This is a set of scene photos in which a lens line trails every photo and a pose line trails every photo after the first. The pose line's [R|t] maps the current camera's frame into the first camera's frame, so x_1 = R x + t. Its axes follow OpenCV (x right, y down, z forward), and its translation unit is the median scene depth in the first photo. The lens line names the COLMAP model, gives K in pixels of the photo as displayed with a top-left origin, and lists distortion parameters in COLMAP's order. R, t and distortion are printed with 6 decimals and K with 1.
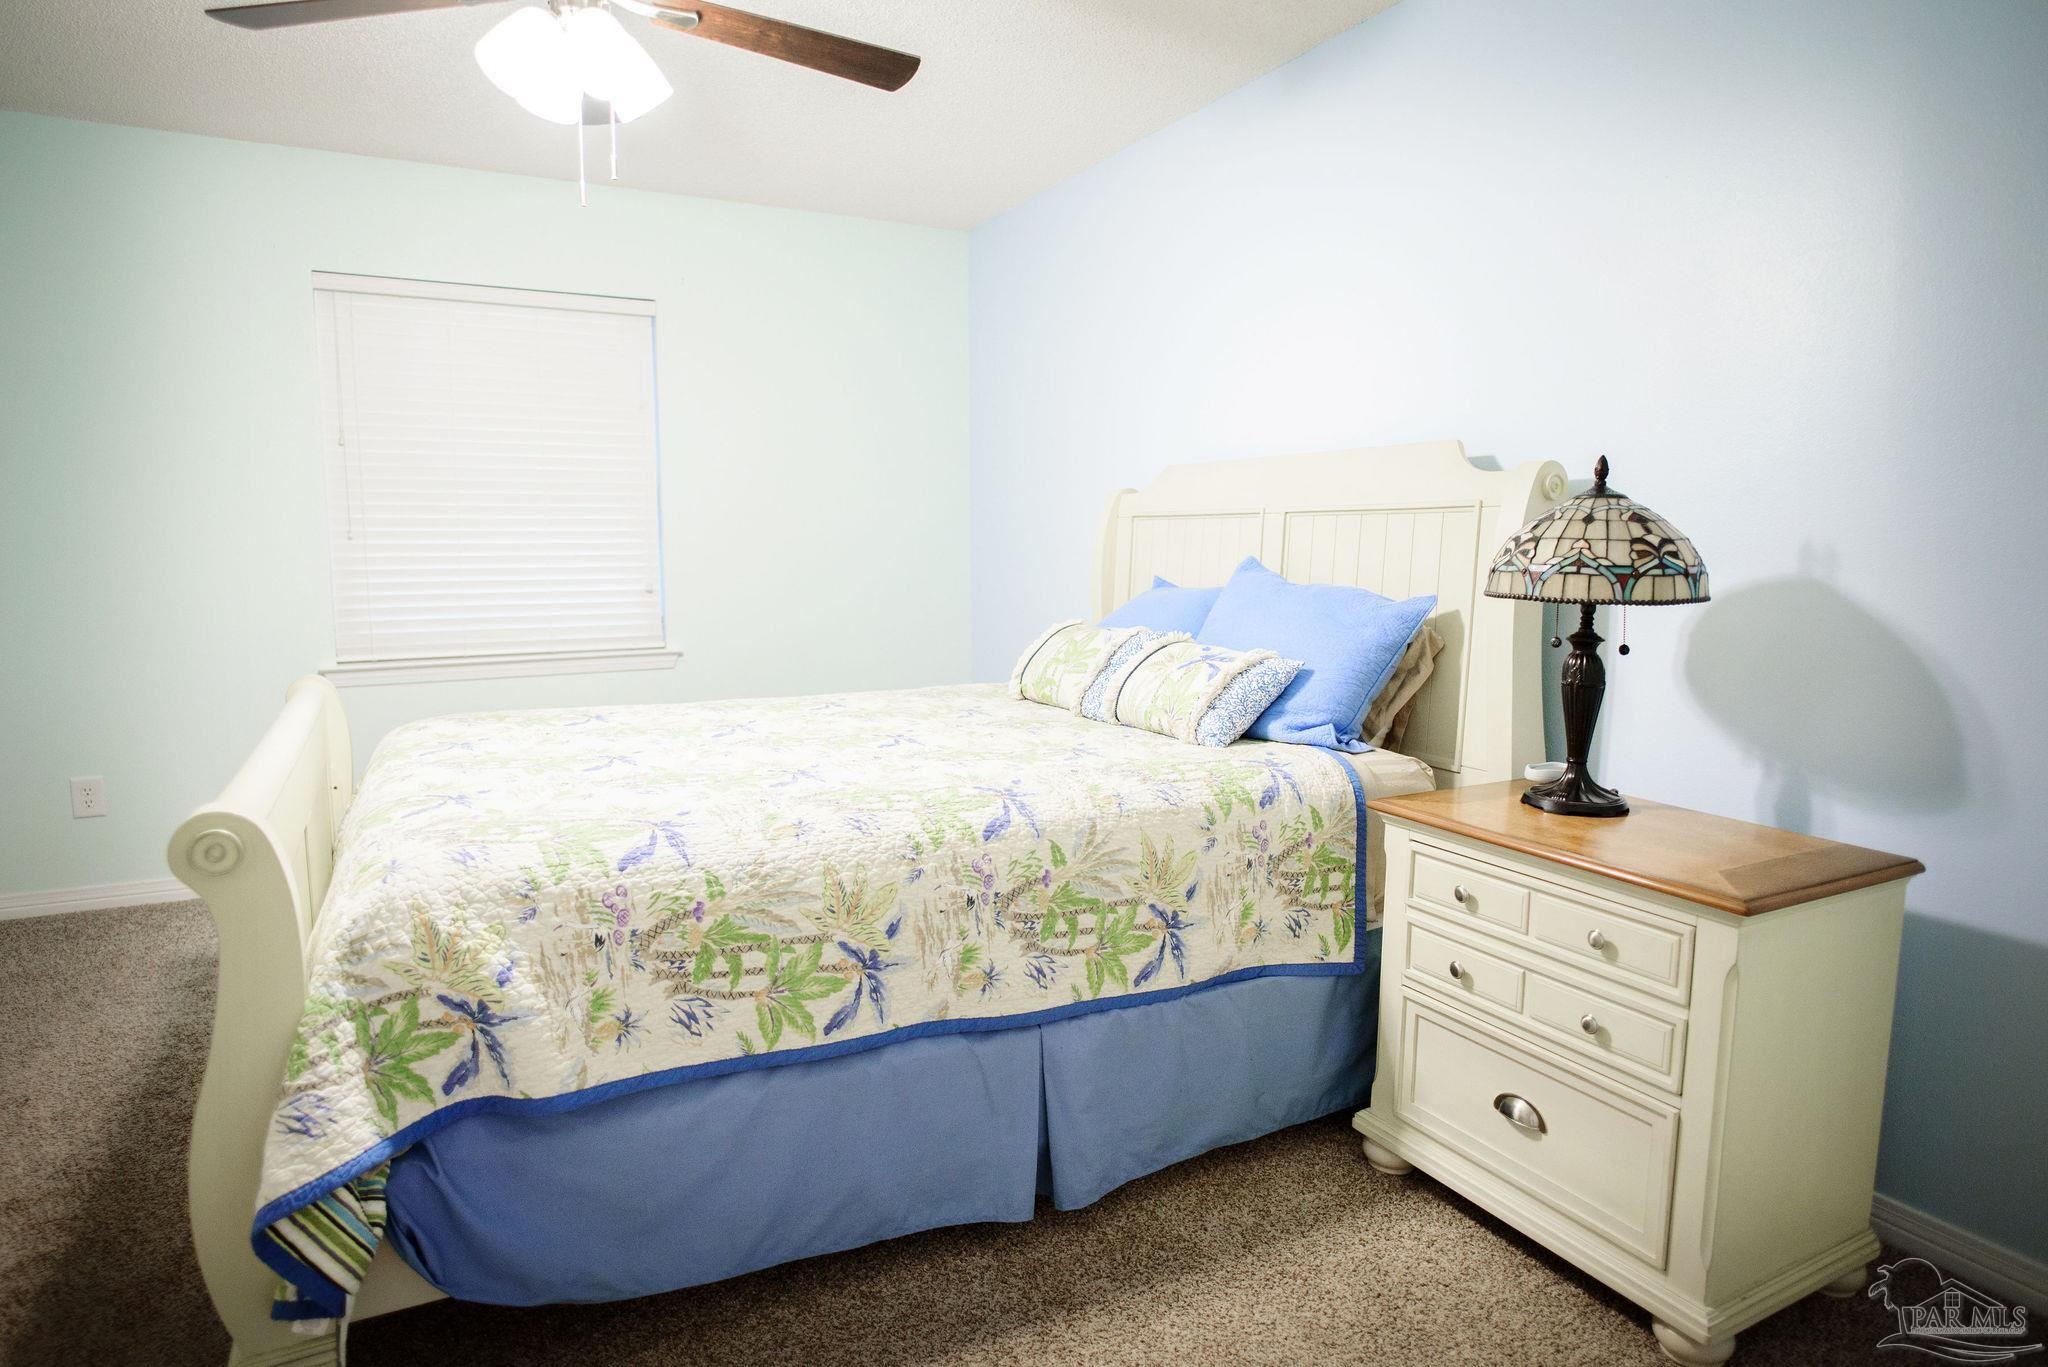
lens RADIAL K [[1182.5, 0, 1035.6], [0, 1182.5, 683.1], [0, 0, 1]] dist [-0.039018, 0.016620]
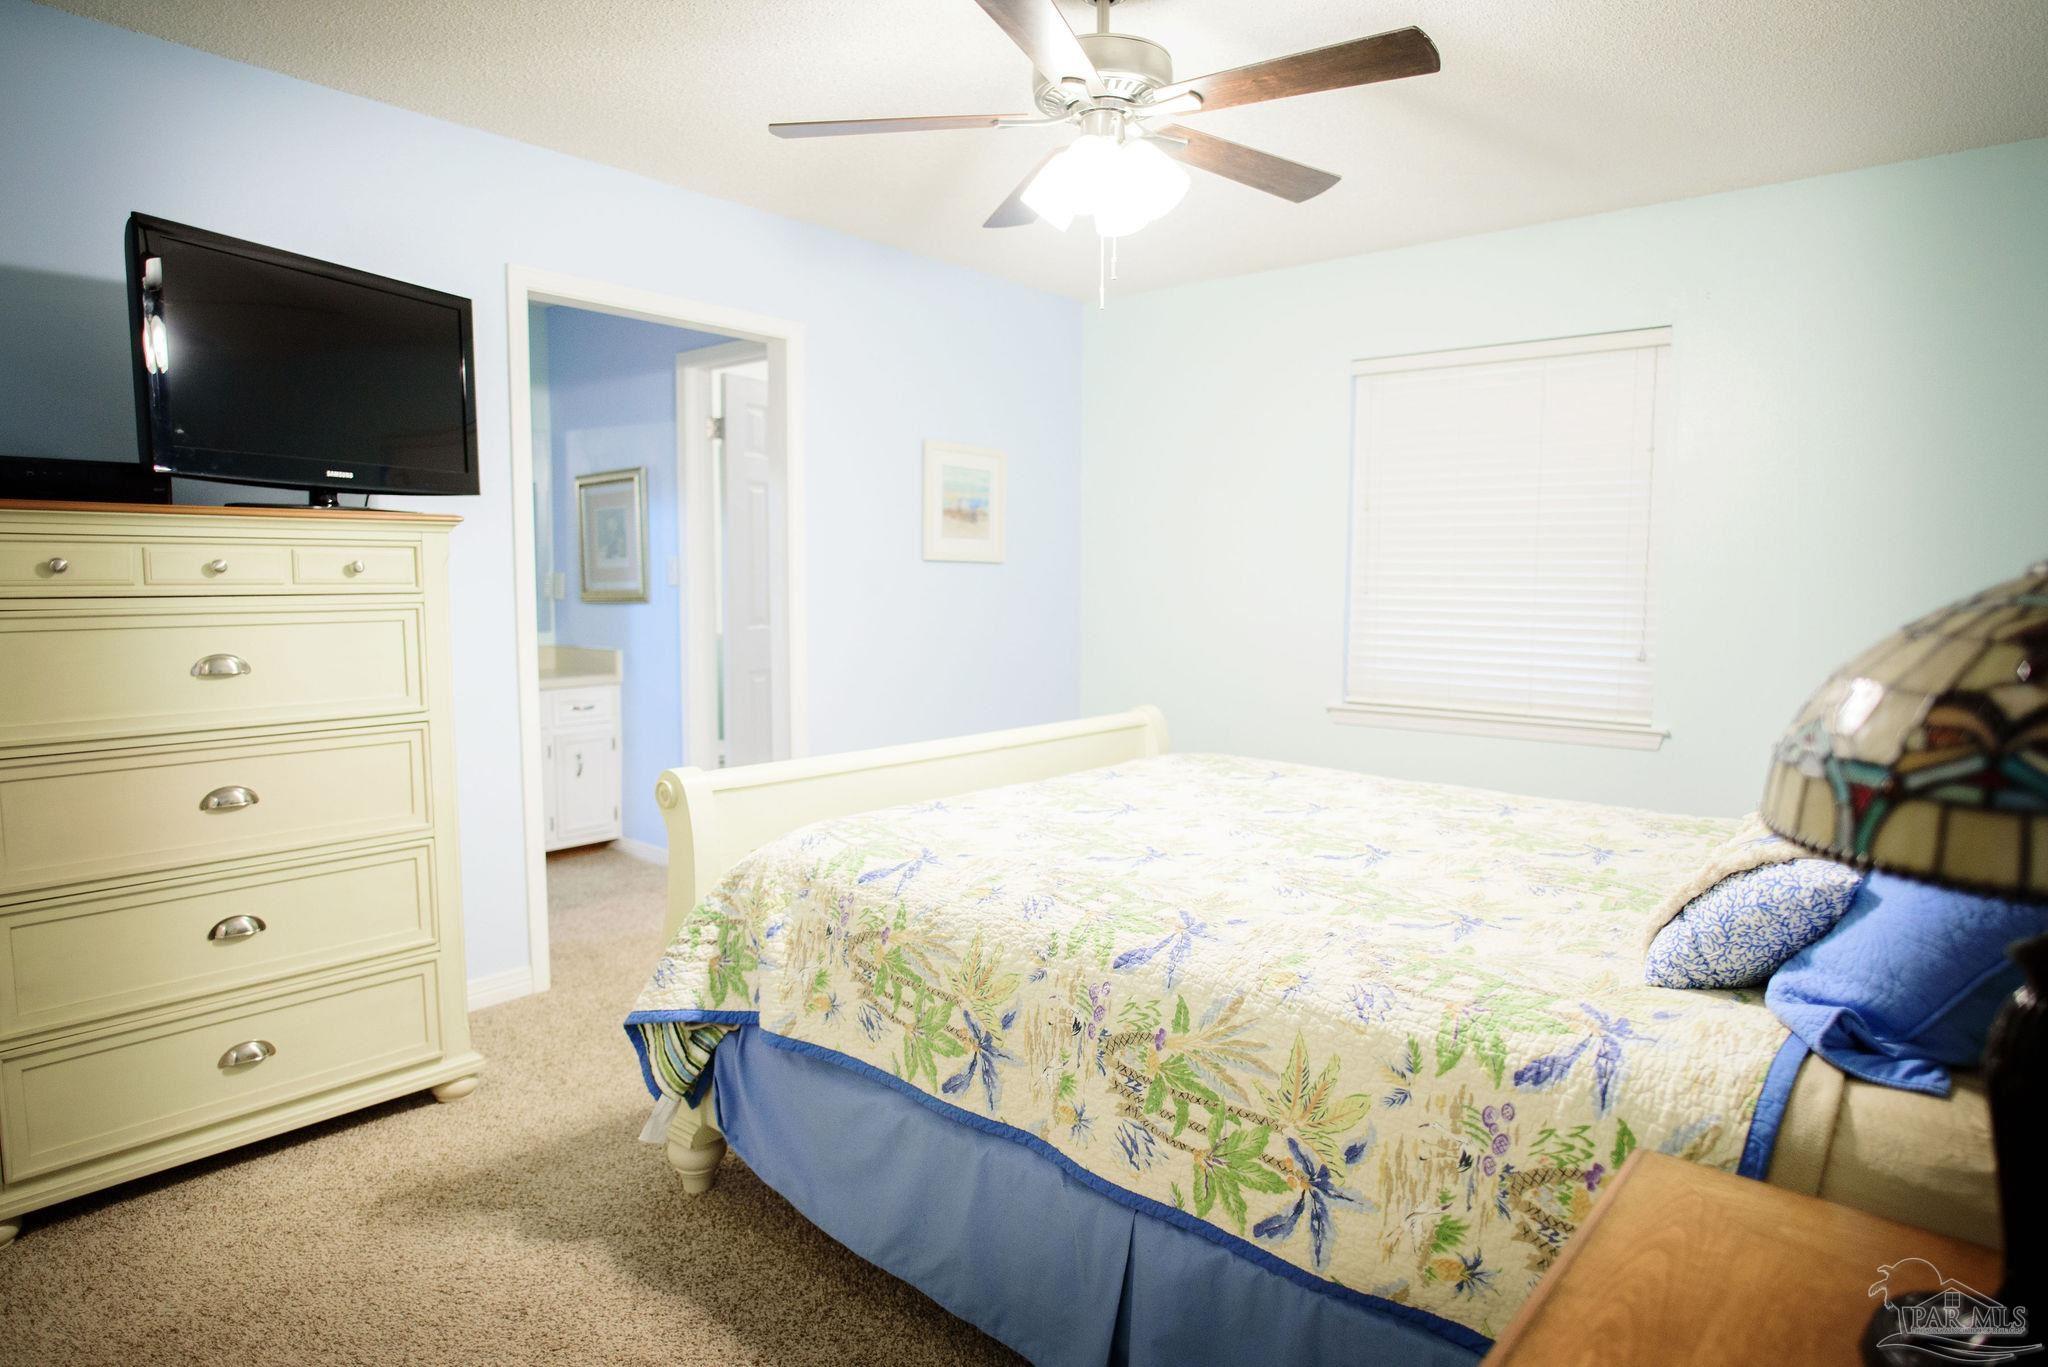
lens RADIAL K [[1182.5, 0, 1035.6], [0, 1182.5, 683.1], [0, 0, 1]] dist [-0.039018, 0.016620]
pose [[0.368953, 0.087773, -0.925294, 0.713442], [-0.120576, 0.991638, 0.045988, -0.106005], [0.921594, 0.094601, 0.376451, 0.596388]]
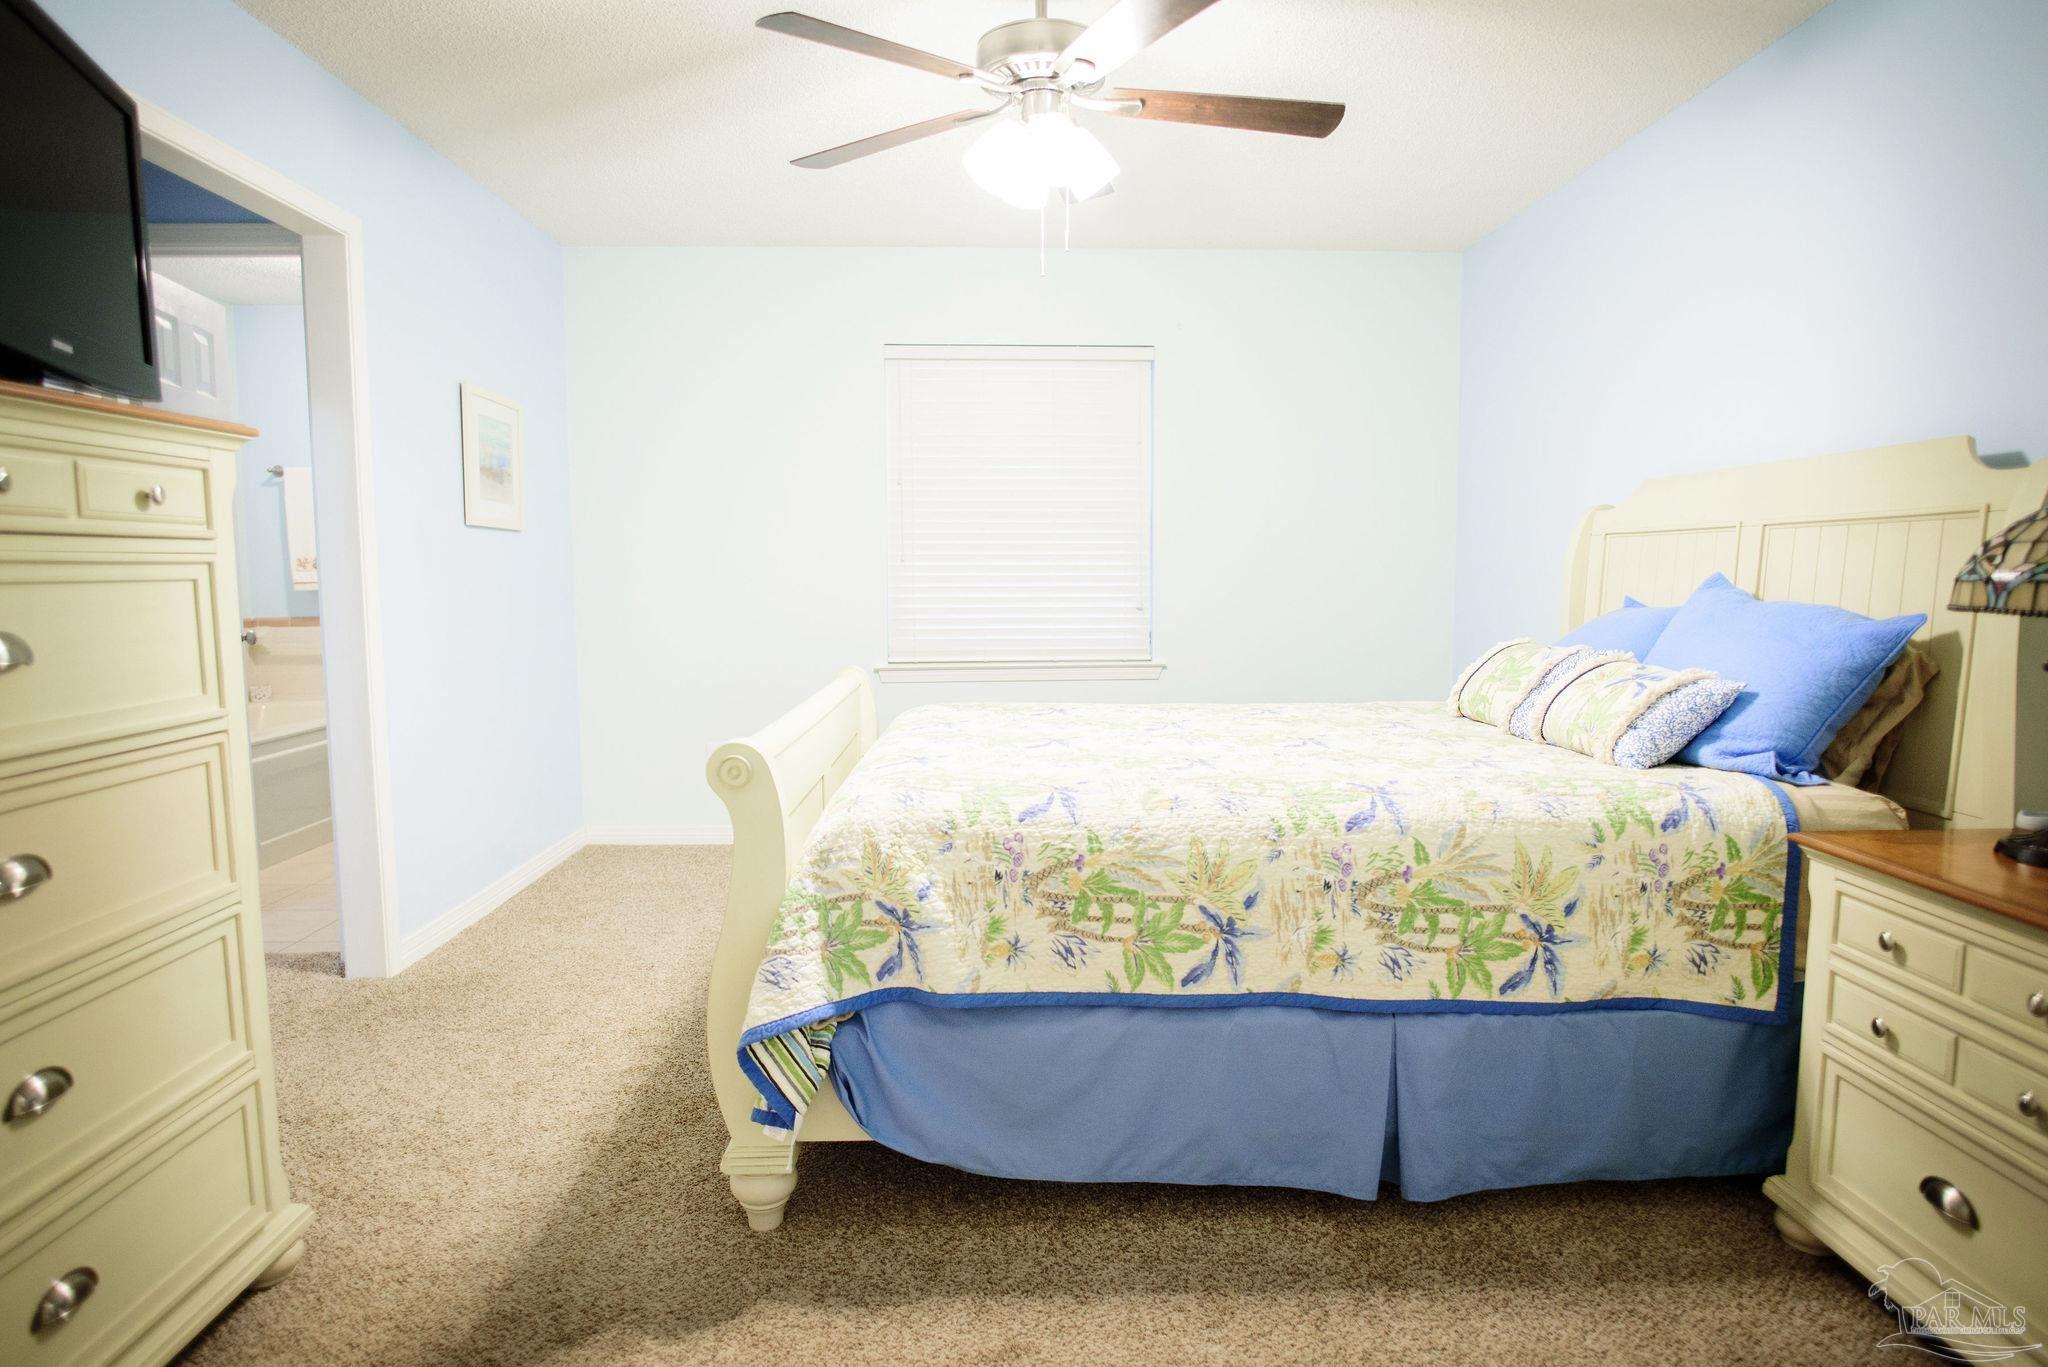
lens RADIAL K [[1182.5, 0, 1035.6], [0, 1182.5, 683.1], [0, 0, 1]] dist [-0.039018, 0.016620]
pose [[0.898339, 0.038954, -0.437573, 0.163273], [-0.050616, 0.998605, -0.015017, 0.030019], [0.436377, 0.035638, 0.899058, -0.080223]]
